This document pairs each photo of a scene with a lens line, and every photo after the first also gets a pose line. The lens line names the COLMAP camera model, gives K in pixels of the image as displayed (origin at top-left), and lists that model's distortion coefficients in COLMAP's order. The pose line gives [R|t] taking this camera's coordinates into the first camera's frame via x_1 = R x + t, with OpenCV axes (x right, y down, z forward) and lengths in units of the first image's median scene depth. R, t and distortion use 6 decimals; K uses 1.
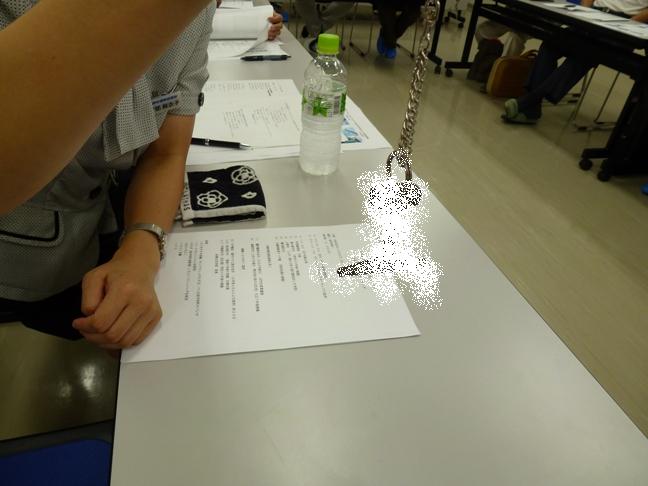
lens RADIAL K [[452.7, 0, 321.9], [0, 452.7, 241.2], [0, 0, 1]] dist [-0.042274, -0.002803]
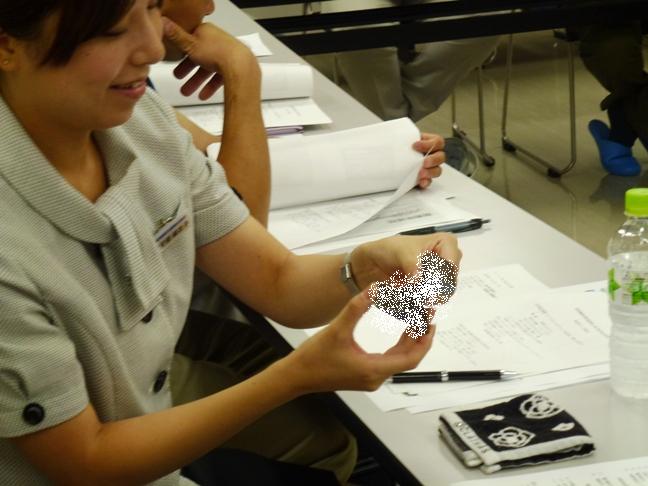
lens RADIAL K [[2000.4, 0, 324.5], [0, 2000.4, 243.2], [0, 0, 1]] dist [0.054194, 0.000000]
pose [[0.992164, -0.124937, 0.000936, -0.453127], [0.117308, 0.928945, -0.351140, 0.609008], [0.043001, 0.348499, 0.936322, -1.783729]]
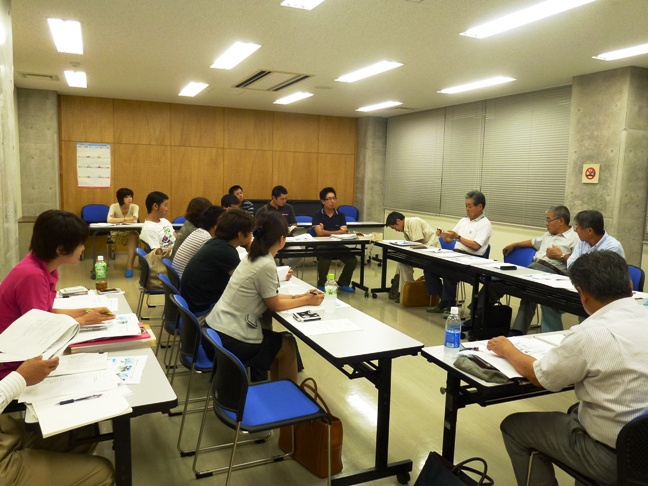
lens RADIAL K [[511.5, 0, 324.0], [0, 511.5, 240.3], [0, 0, 1]] dist [-0.001348, -0.001021]
pose [[0.986542, -0.058809, 0.152564, -0.652610], [0.125488, 0.870499, -0.475904, 1.282156], [-0.104819, 0.488644, 0.866164, -2.750587]]
